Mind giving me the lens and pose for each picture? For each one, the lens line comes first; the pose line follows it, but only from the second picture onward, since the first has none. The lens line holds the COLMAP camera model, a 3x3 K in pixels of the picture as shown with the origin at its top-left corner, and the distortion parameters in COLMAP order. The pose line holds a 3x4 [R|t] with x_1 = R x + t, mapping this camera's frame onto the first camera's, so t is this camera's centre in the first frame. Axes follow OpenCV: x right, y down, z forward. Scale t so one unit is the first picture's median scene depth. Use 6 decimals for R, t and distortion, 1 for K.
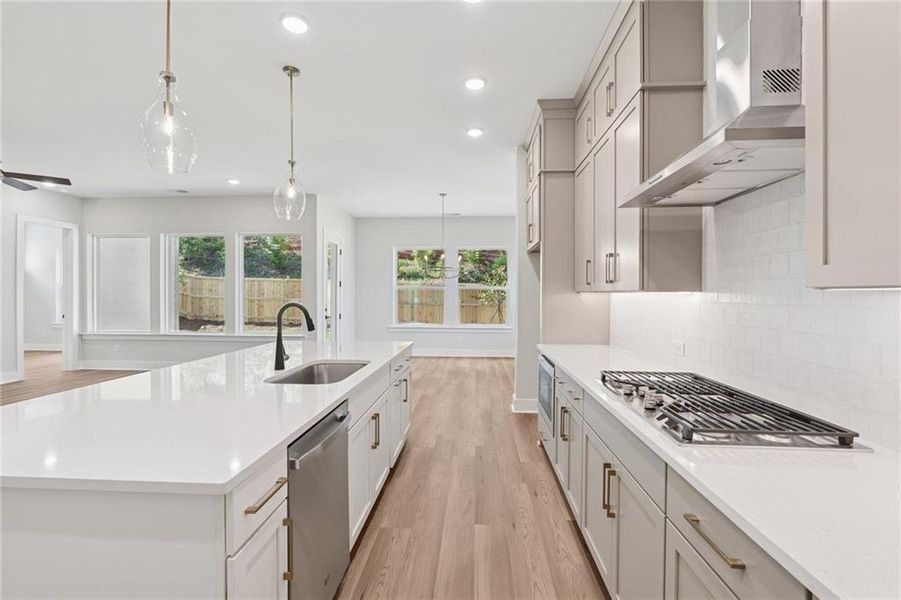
lens RADIAL K [[408.7, 0, 447.0], [0, 408.7, 294.7], [0, 0, 1]] dist [-0.004225, -0.000048]
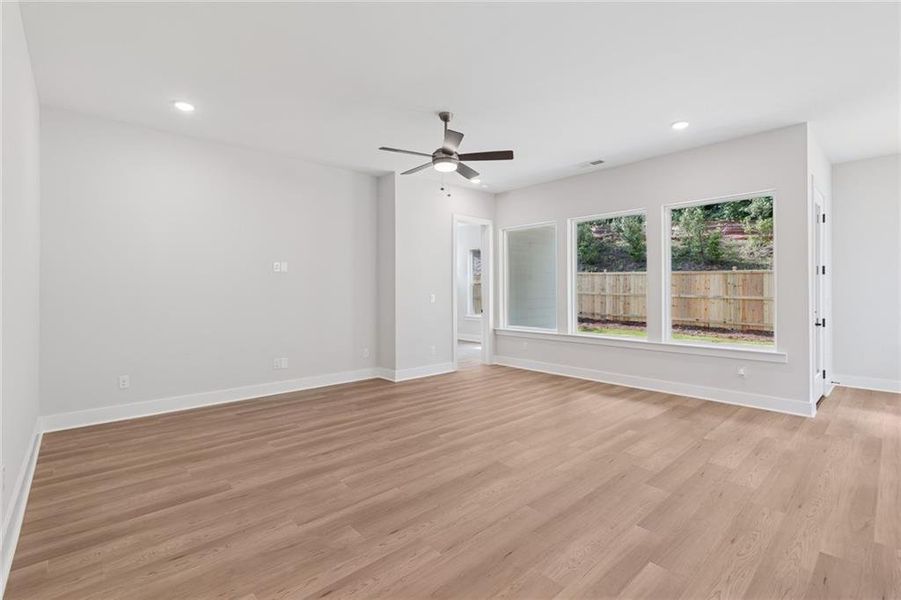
lens RADIAL K [[408.7, 0, 447.0], [0, 408.7, 294.7], [0, 0, 1]] dist [-0.004225, -0.000048]
pose [[0.720209, -0.000053, -0.693757, -0.279735], [0.005678, 0.999967, 0.005818, 0.004579], [0.693734, -0.008129, 0.720185, 0.188656]]
